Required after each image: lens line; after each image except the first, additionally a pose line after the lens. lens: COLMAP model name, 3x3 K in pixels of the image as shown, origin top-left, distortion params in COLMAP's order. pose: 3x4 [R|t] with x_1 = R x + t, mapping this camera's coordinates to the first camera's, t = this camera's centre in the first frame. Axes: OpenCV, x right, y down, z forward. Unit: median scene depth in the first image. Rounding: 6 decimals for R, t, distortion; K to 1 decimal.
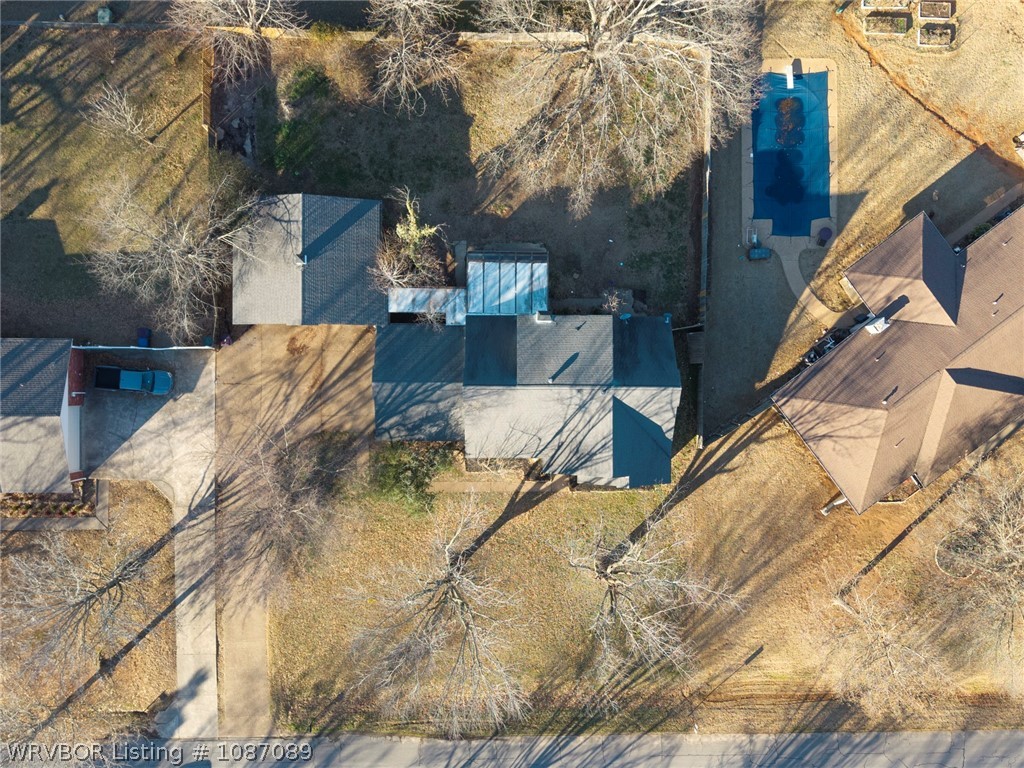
lens RADIAL K [[700.2, 0, 512.0], [0, 700.2, 384.0], [0, 0, 1]] dist [0.004829, 0.000173]
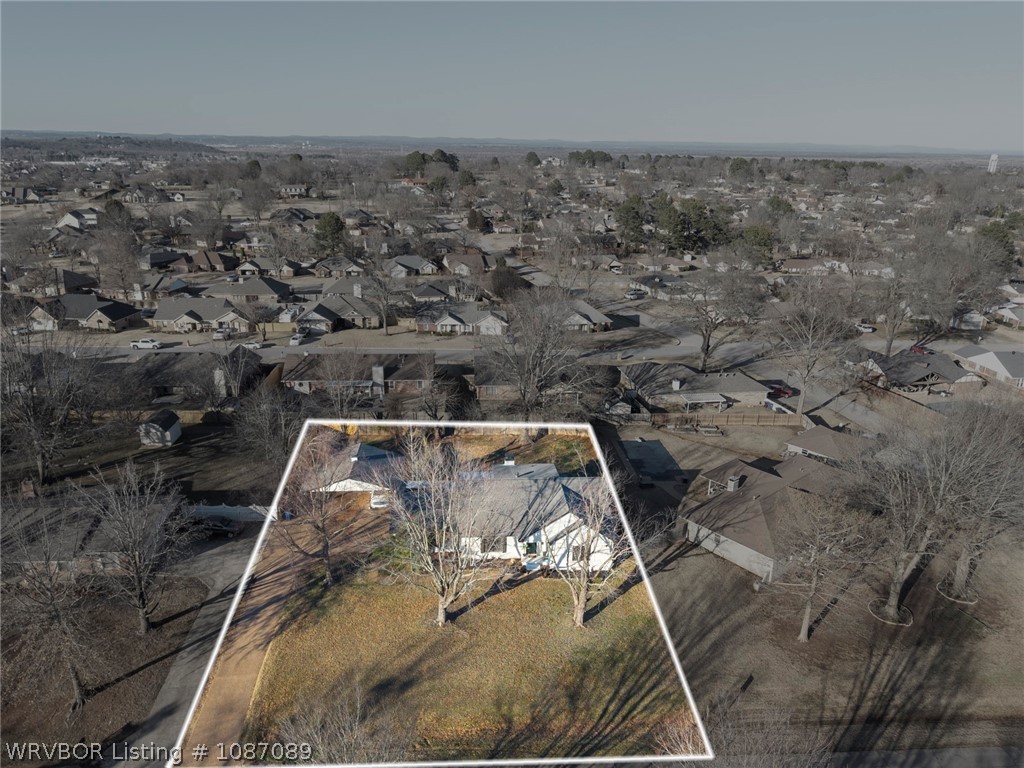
lens RADIAL K [[700.2, 0, 512.0], [0, 700.2, 384.0], [0, 0, 1]] dist [0.004829, 0.000173]
pose [[0.997724, -0.023824, 0.063079, -0.039743], [0.067402, 0.326288, -0.942864, 1.209943], [0.001881, 0.944970, 0.327151, 0.282392]]
